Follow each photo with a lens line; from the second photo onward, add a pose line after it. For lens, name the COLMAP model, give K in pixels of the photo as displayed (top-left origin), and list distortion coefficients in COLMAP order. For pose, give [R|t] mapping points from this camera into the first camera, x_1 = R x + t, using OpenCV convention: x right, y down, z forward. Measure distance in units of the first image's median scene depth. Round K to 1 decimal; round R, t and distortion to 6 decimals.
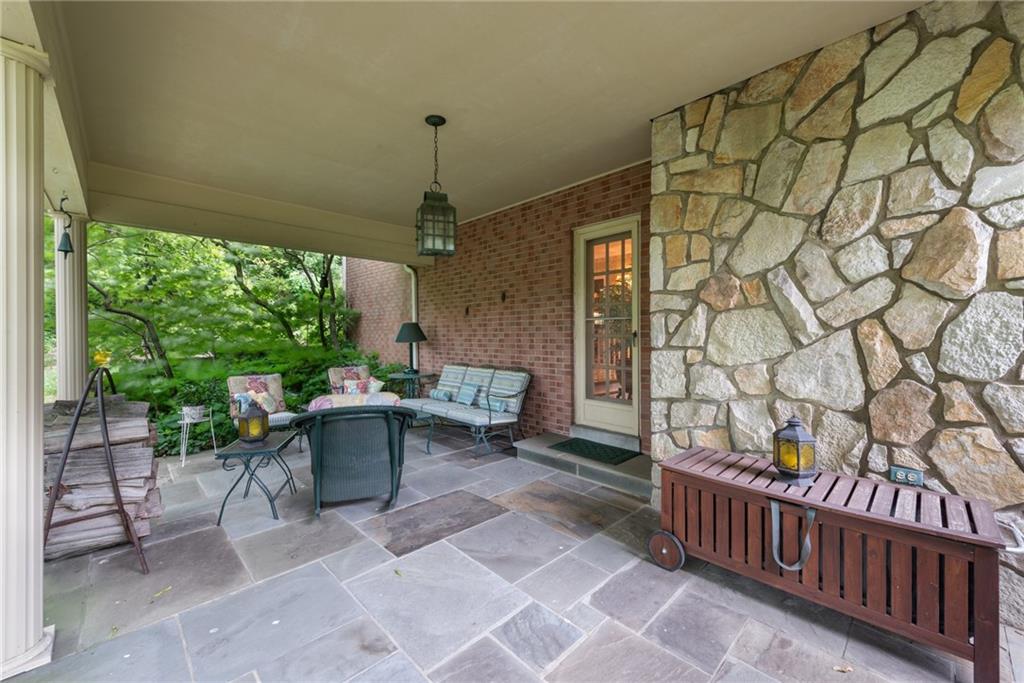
lens RADIAL K [[398.7, 0, 512.0], [0, 398.7, 341.5], [0, 0, 1]] dist [-0.001076, -0.000033]
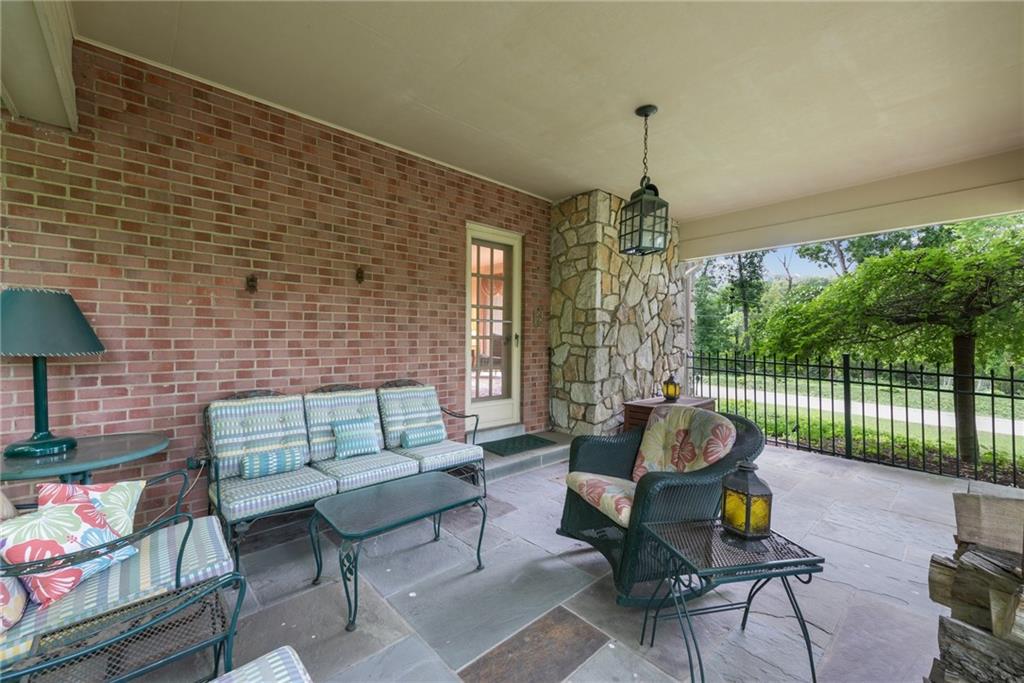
lens RADIAL K [[416.3, 0, 512.0], [0, 416.3, 341.5], [0, 0, 1]] dist [0.002023, 0.000053]
pose [[0.019738, -0.008504, 0.999769, -0.808268], [0.004570, 0.999954, 0.008416, -0.011982], [-0.999795, 0.004403, 0.019776, 0.884038]]
